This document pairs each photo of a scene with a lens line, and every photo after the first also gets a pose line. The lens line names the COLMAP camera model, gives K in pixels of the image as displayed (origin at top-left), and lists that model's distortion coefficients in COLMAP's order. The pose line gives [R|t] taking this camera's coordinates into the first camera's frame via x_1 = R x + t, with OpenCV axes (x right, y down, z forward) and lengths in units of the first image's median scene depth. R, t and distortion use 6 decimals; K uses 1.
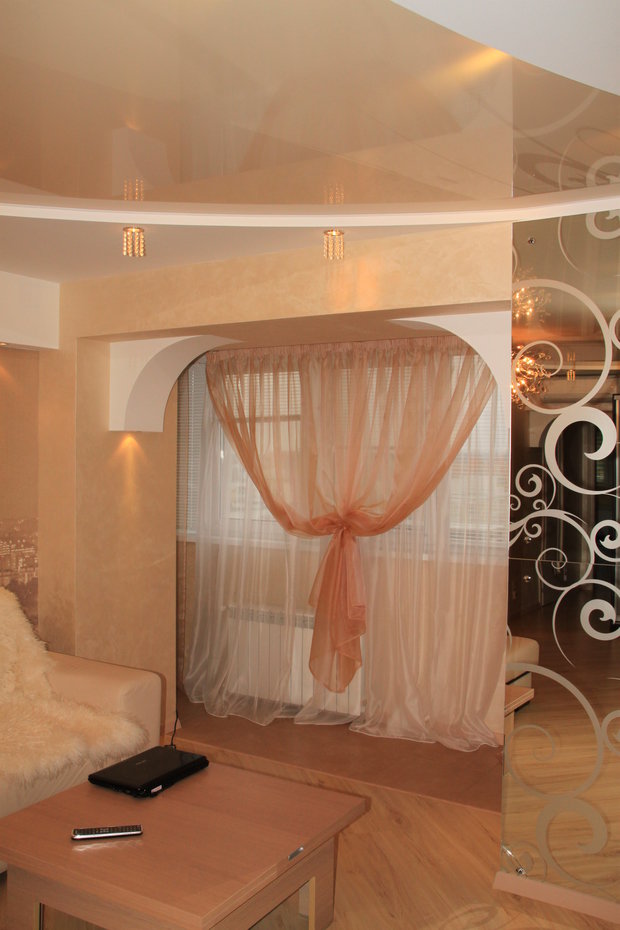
lens RADIAL K [[877.6, 0, 310.0], [0, 877.6, 465.0], [0, 0, 1]] dist [-0.149208, 0.253537]
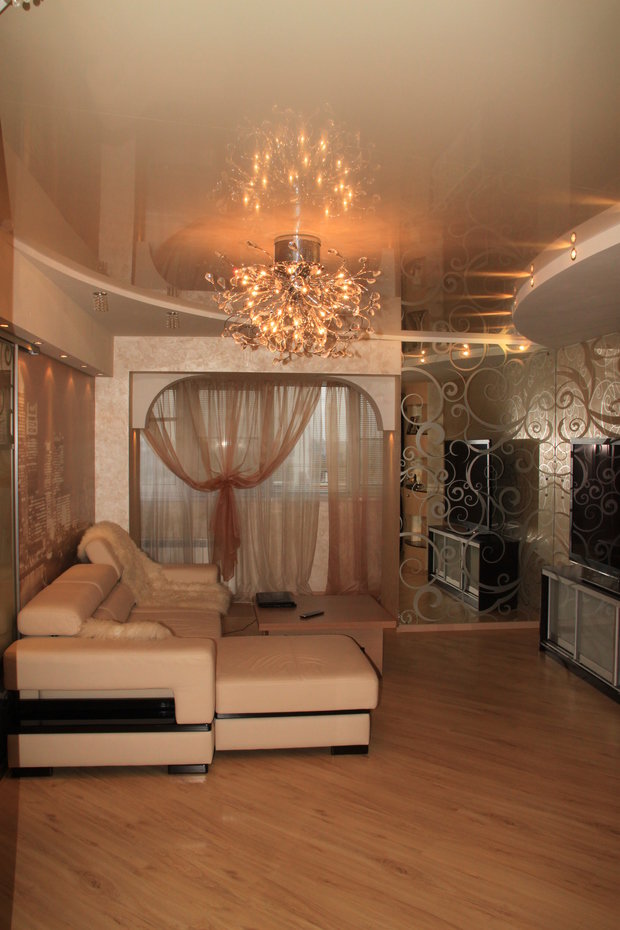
lens RADIAL K [[793.2, 0, 310.0], [0, 793.2, 465.0], [0, 0, 1]] dist [-0.163290, 0.156703]
pose [[0.798612, -0.021718, 0.601454, -0.840968], [0.010484, 0.999699, 0.022177, -0.000527], [-0.601755, -0.011406, 0.798599, -0.363548]]
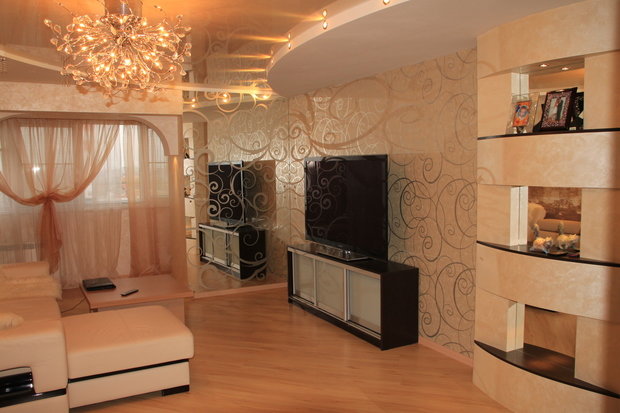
lens RADIAL K [[528.8, 0, 310.0], [0, 528.8, 206.5], [0, 0, 1]] dist [-0.163290, 0.156703]
pose [[0.500990, -0.078803, 0.861858, -0.831495], [0.030264, 0.996832, 0.073552, 0.013169], [-0.864924, -0.010765, 0.501788, -0.253077]]
